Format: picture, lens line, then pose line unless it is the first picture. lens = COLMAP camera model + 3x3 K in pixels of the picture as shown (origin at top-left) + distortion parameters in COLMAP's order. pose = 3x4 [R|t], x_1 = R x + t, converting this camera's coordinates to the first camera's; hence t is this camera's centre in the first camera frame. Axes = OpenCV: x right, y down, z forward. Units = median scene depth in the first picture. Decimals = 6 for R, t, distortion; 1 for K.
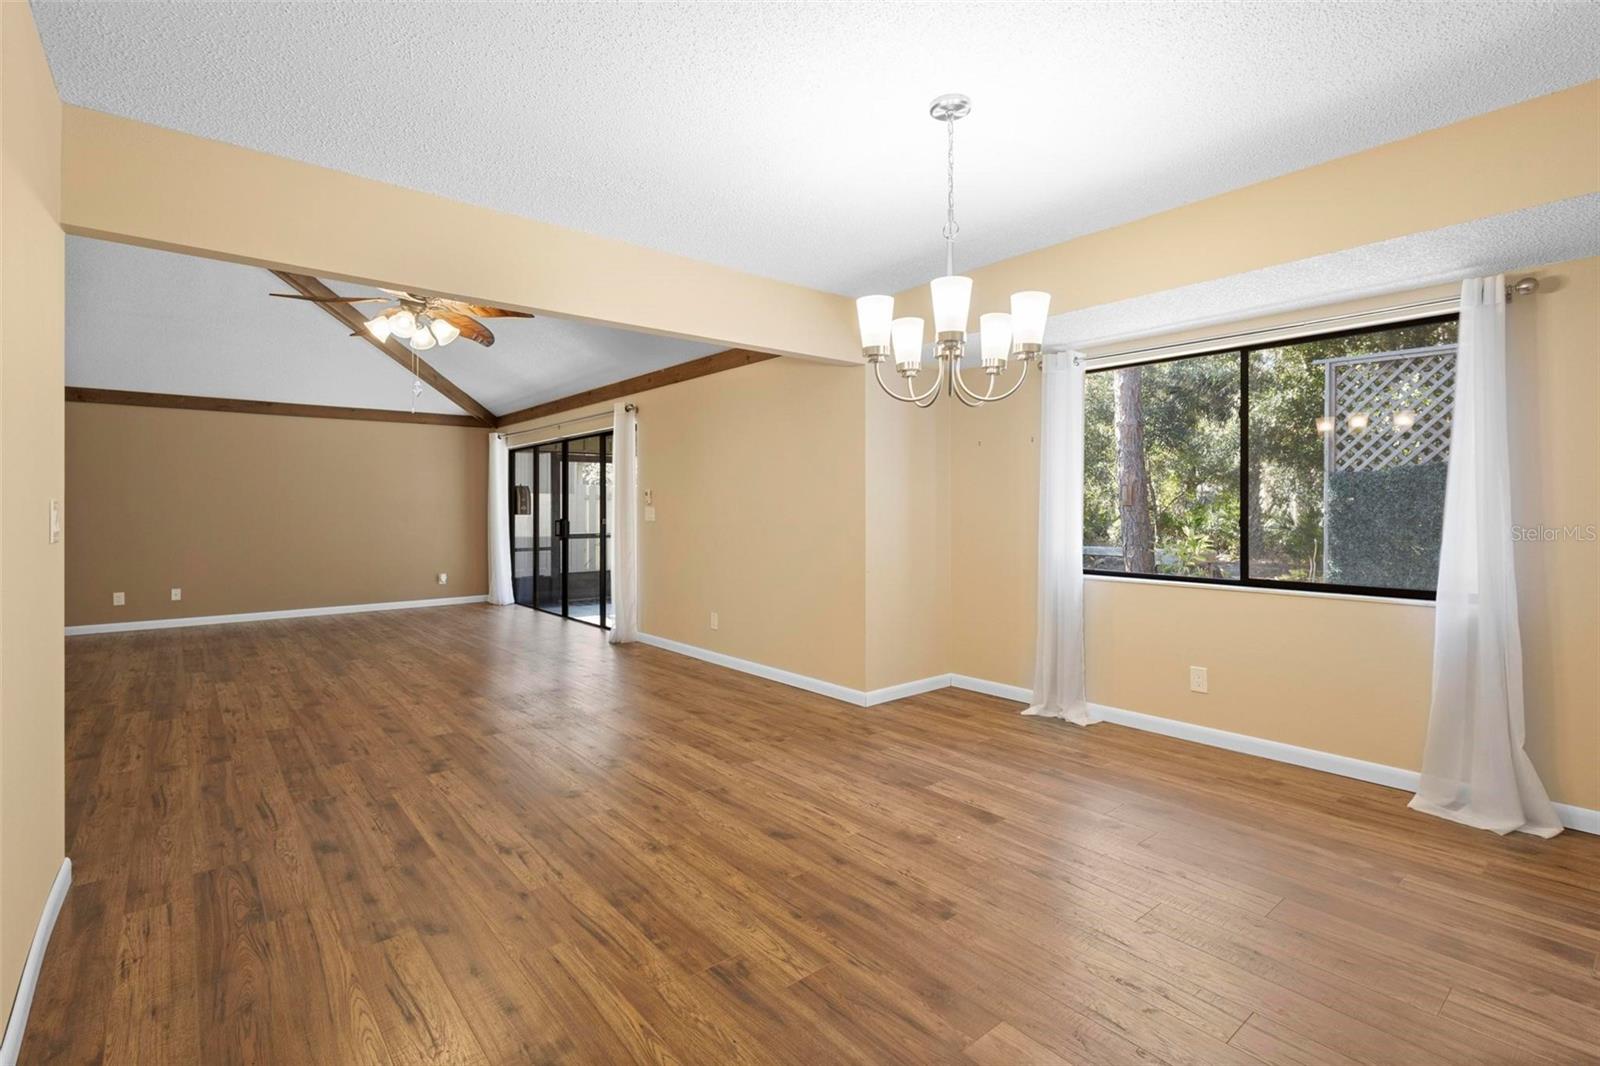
lens RADIAL K [[740.0, 0, 802.2], [0, 740.0, 525.4], [0, 0, 1]] dist [0.013406, -0.004589]
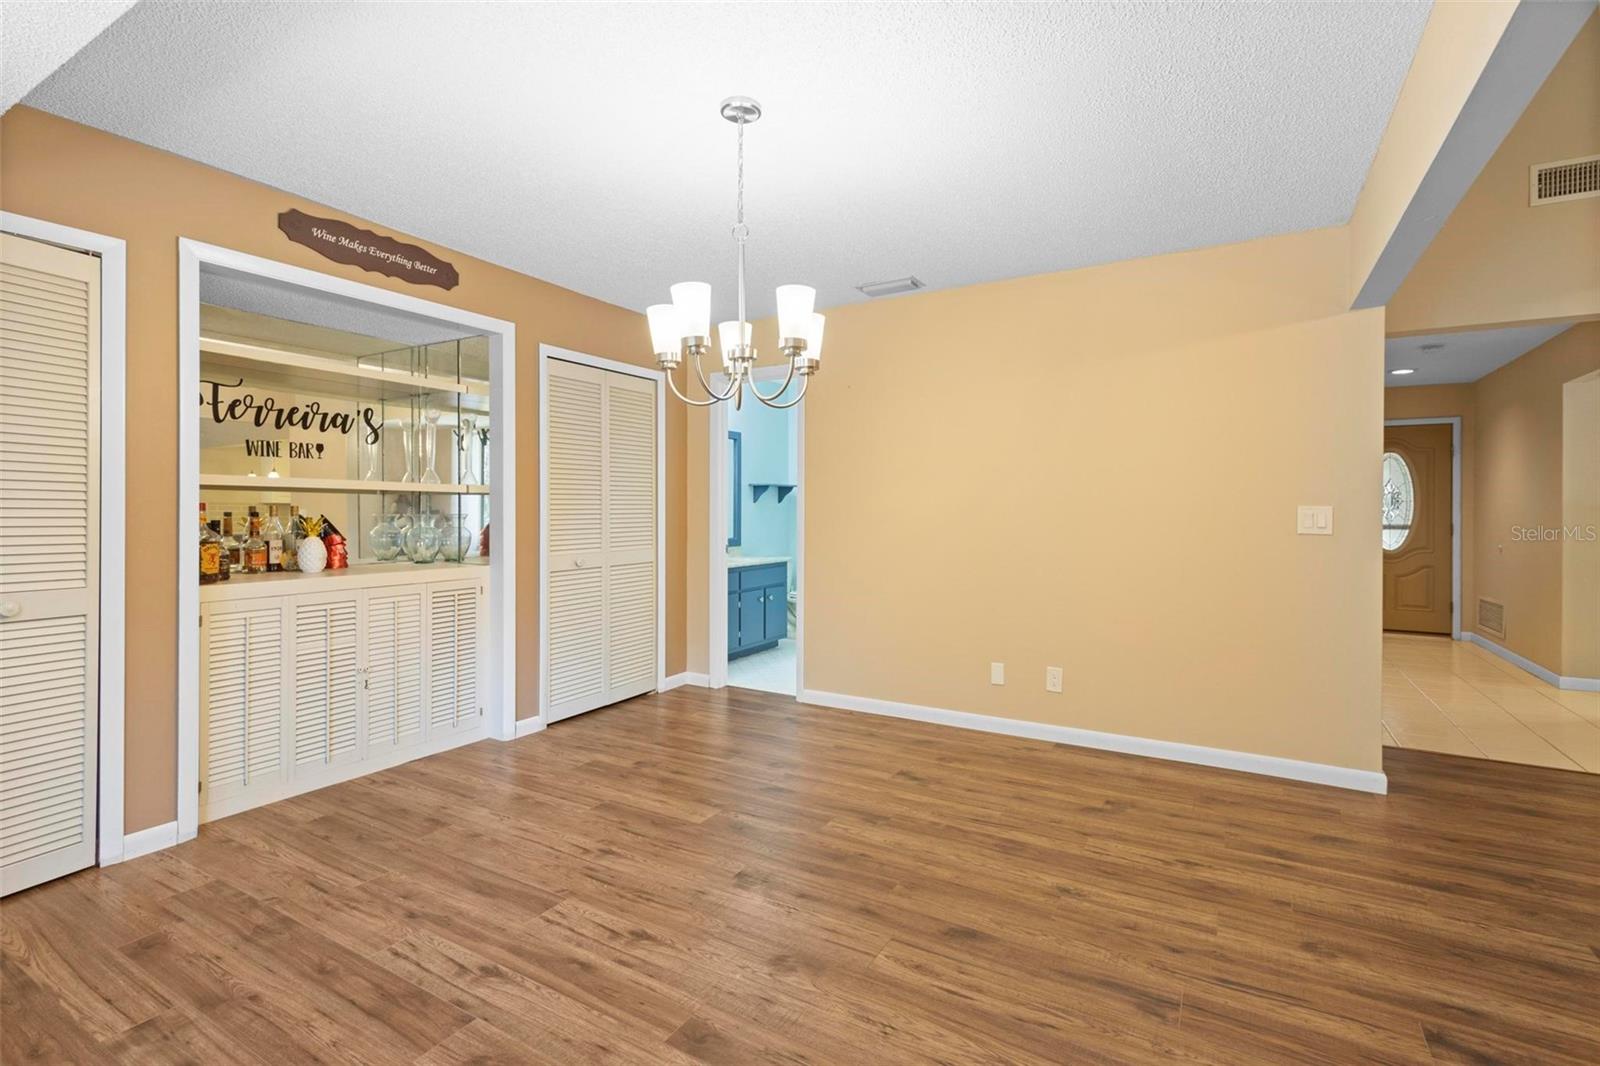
lens RADIAL K [[740.0, 0, 806.9], [0, 740.0, 519.0], [0, 0, 1]] dist [0.013406, -0.004589]
pose [[-0.938555, 0.001671, -0.345126, 0.352707], [-0.010831, 0.999353, 0.034295, -0.035922], [0.344960, 0.035926, -0.937930, 1.497267]]
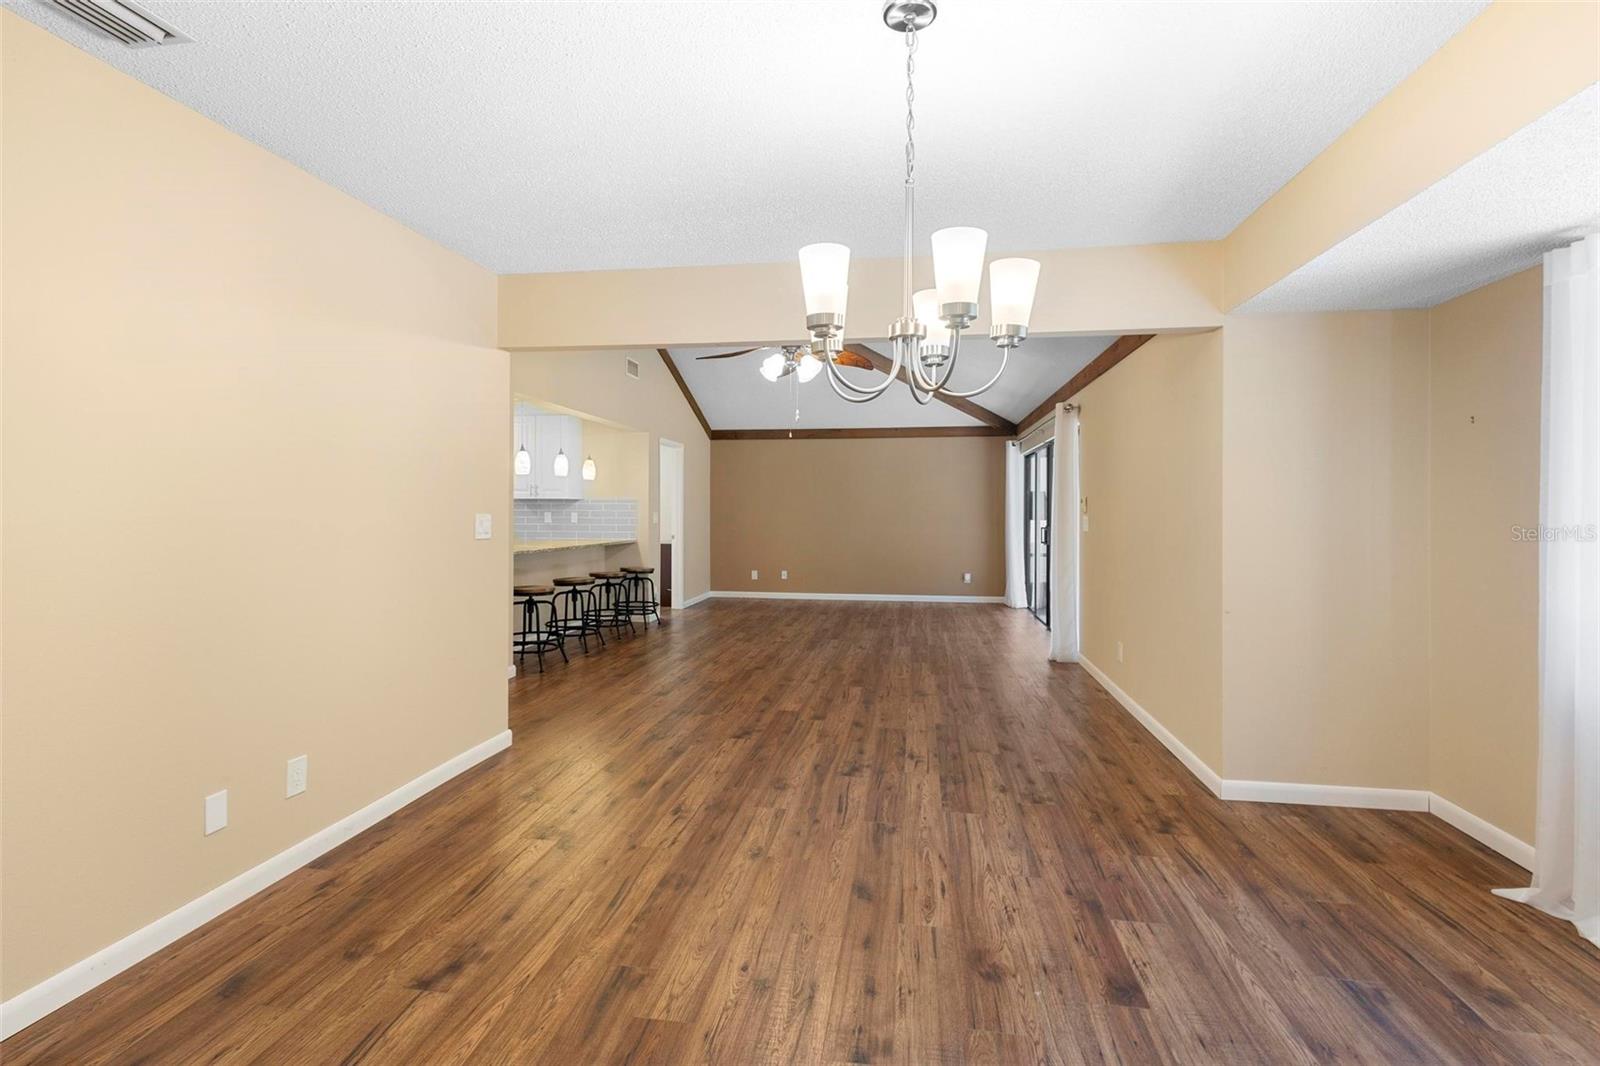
lens RADIAL K [[740.0, 0, 797.9], [0, 740.0, 518.2], [0, 0, 1]] dist [0.013406, -0.004589]
pose [[0.658707, 0.013534, -0.752278, 0.530764], [-0.022141, 0.999754, -0.001401, -0.027689], [0.752073, 0.017579, 0.658845, 0.309904]]
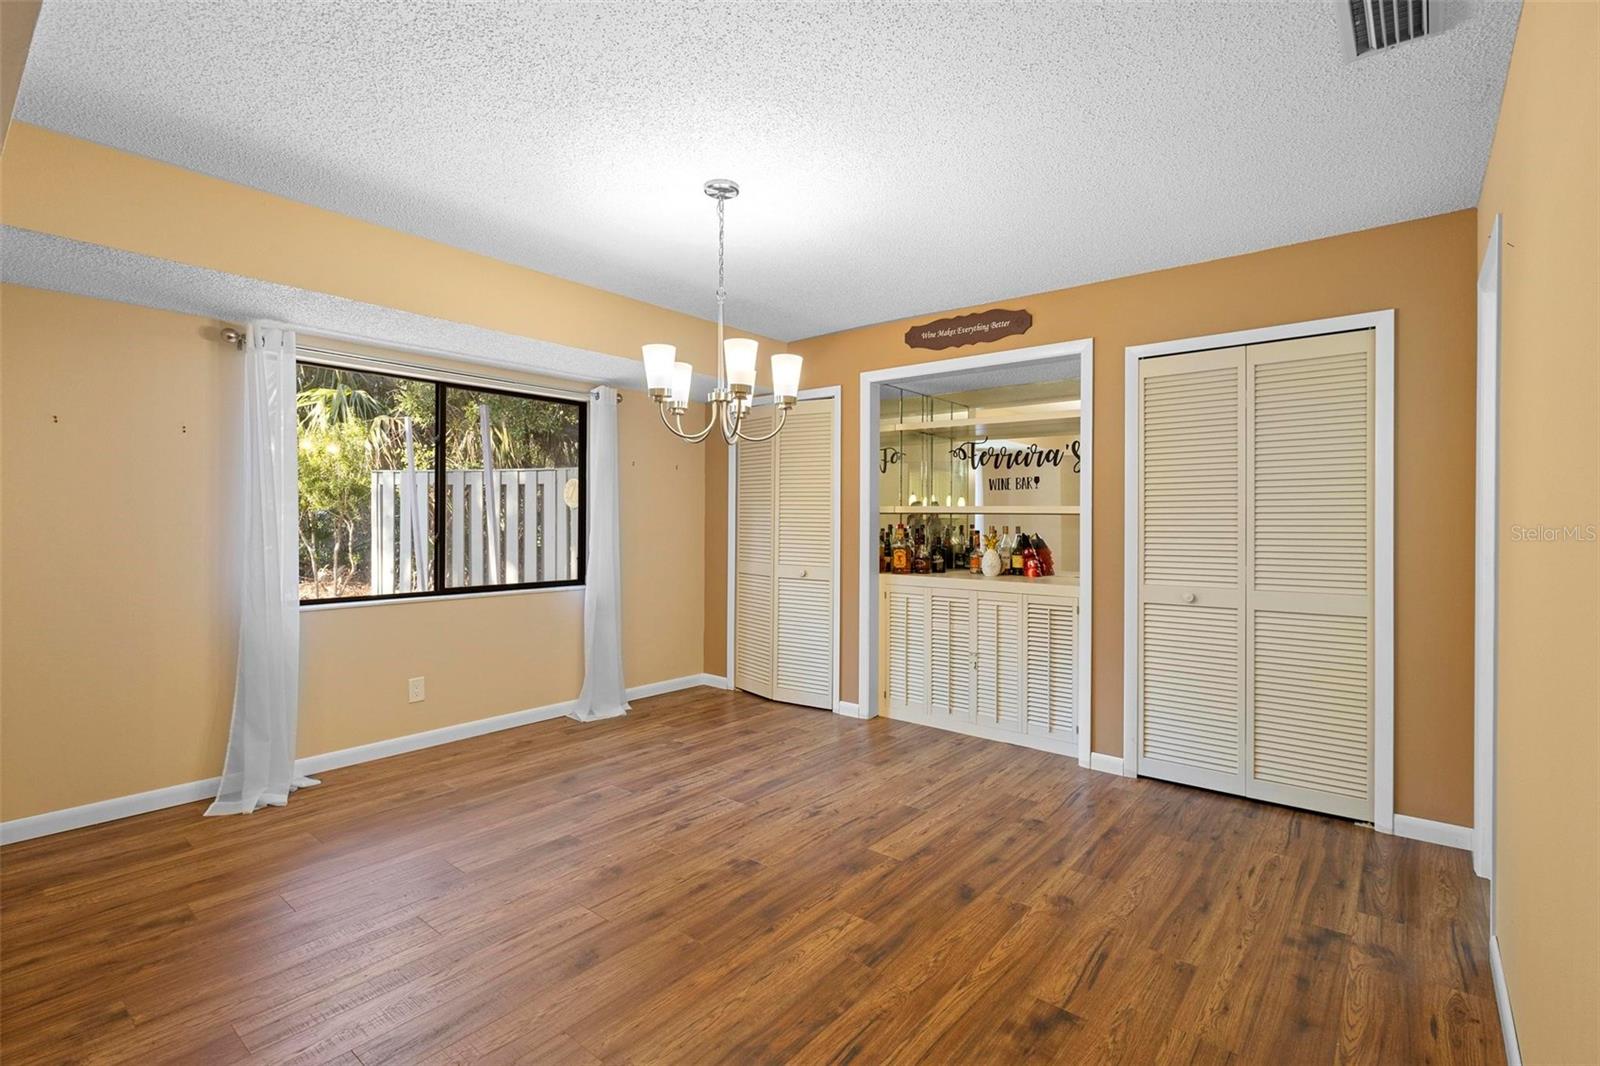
lens RADIAL K [[740.0, 0, 797.7], [0, 740.0, 532.0], [0, 0, 1]] dist [0.013406, -0.004589]
pose [[-0.185190, -0.016825, 0.982559, -0.738548], [0.015709, 0.999675, 0.020079, -0.033350], [-0.982577, 0.019153, -0.184866, 0.829839]]
